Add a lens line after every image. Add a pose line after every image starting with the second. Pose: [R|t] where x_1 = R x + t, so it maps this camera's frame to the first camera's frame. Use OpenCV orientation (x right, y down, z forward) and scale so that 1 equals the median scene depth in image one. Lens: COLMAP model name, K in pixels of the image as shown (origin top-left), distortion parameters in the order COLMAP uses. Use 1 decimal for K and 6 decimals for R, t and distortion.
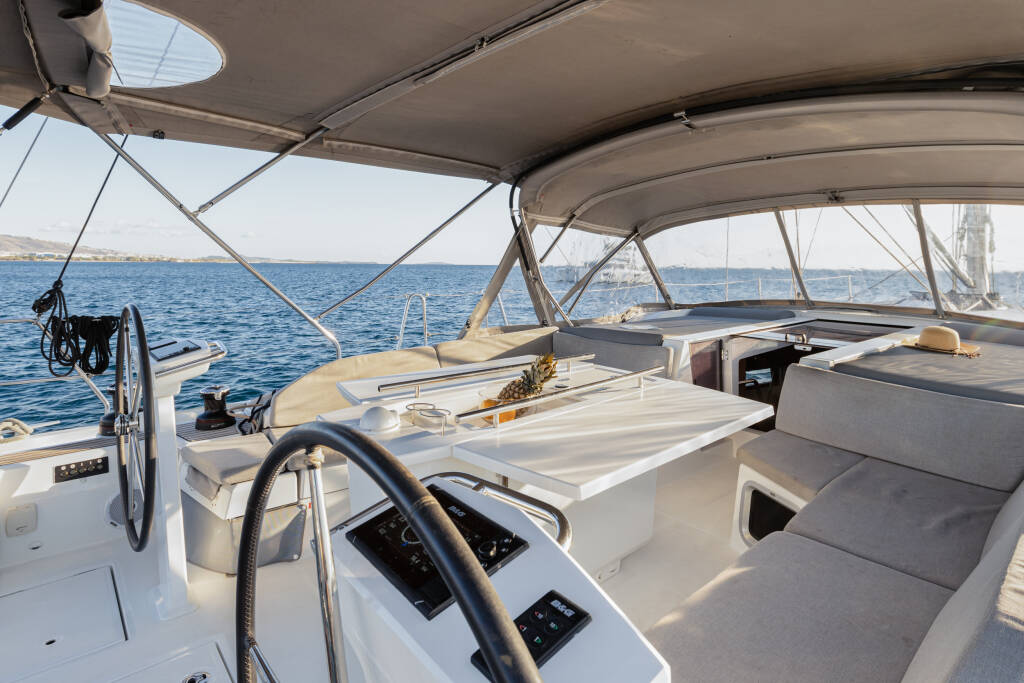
lens RADIAL K [[525.2, 0, 512.0], [0, 525.2, 341.5], [0, 0, 1]] dist [-0.073222, 0.000046]
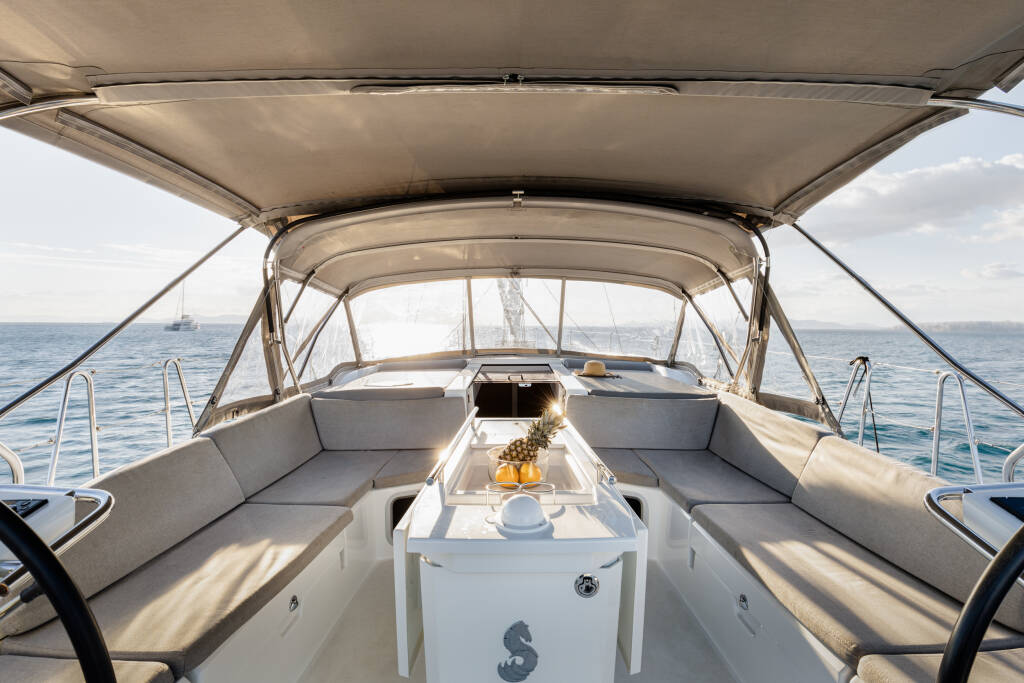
lens RADIAL K [[467.9, 0, 512.0], [0, 467.9, 341.5], [0, 0, 1]] dist [0.000716, 0.000063]
pose [[0.646864, -0.035869, 0.761761, -0.316673], [0.126226, 0.990151, -0.060564, -0.024623], [-0.752086, 0.135331, 0.645021, 0.222937]]
